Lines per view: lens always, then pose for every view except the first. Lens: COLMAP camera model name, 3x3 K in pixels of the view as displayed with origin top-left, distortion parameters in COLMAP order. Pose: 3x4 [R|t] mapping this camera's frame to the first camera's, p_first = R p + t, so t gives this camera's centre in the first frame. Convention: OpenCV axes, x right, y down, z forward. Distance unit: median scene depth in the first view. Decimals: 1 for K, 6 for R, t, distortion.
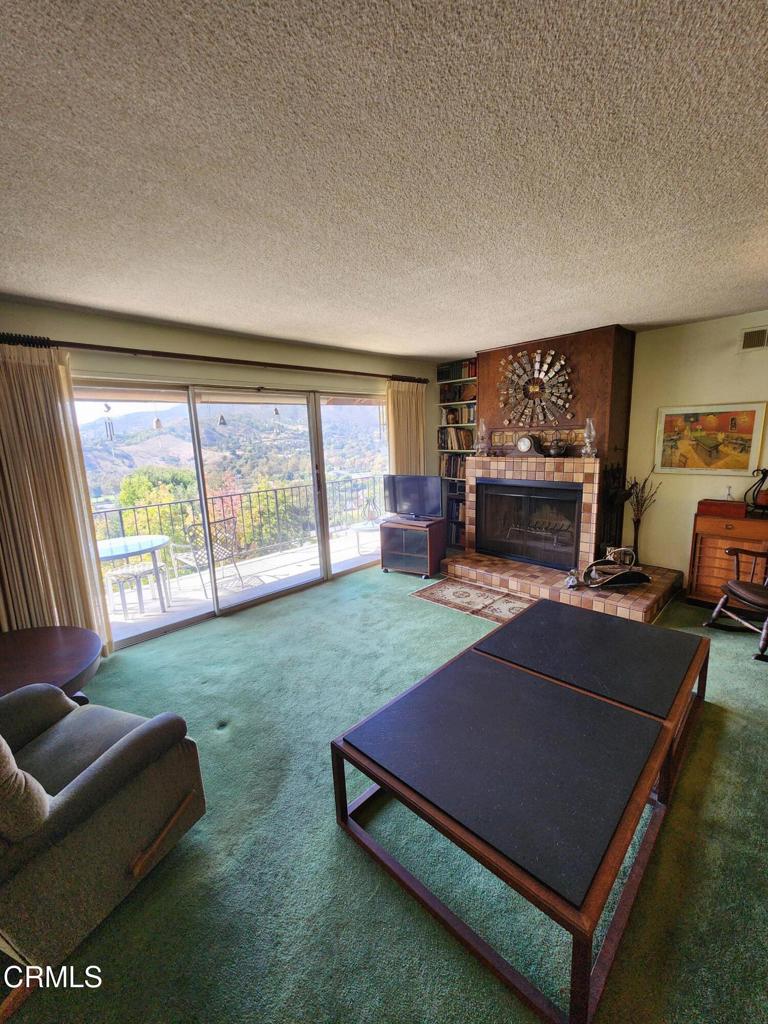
lens RADIAL K [[415.1, 0, 391.2], [0, 415.1, 512.0], [0, 0, 1]] dist [-0.000984, -0.000451]
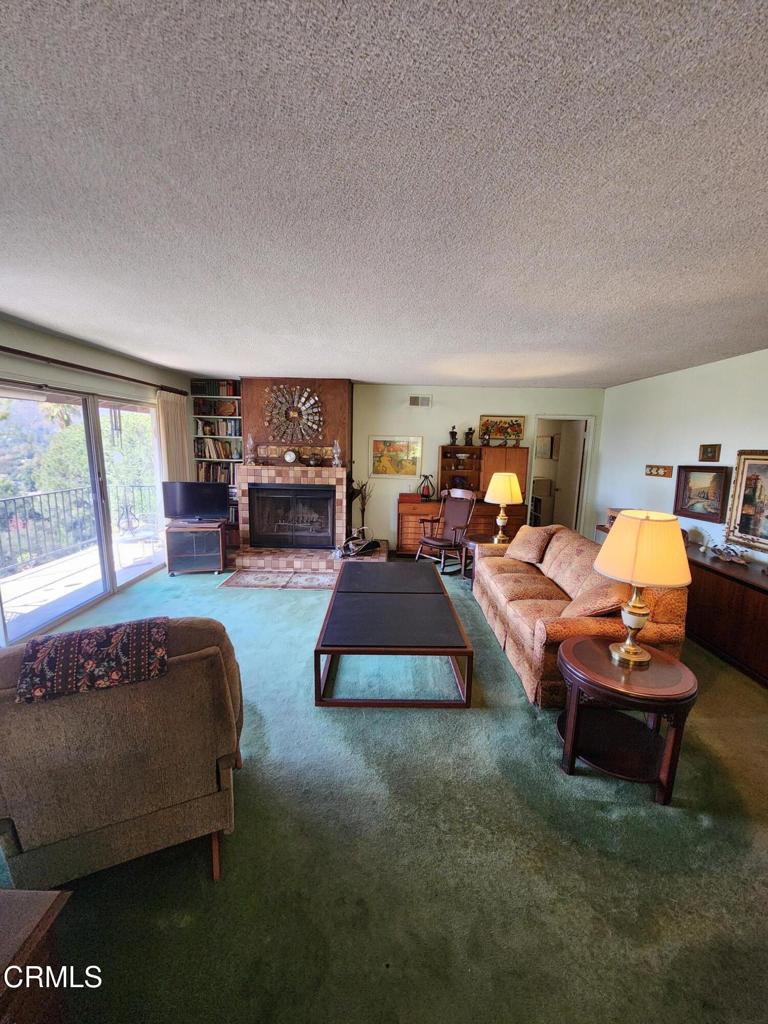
lens RADIAL K [[415.1, 0, 383.0], [0, 415.1, 511.2], [0, 0, 1]] dist [-0.000984, -0.000451]
pose [[0.715880, -0.062249, 0.695443, -0.384431], [0.078658, 0.996867, 0.008259, 0.018763], [-0.693779, 0.048790, 0.718534, -0.120825]]
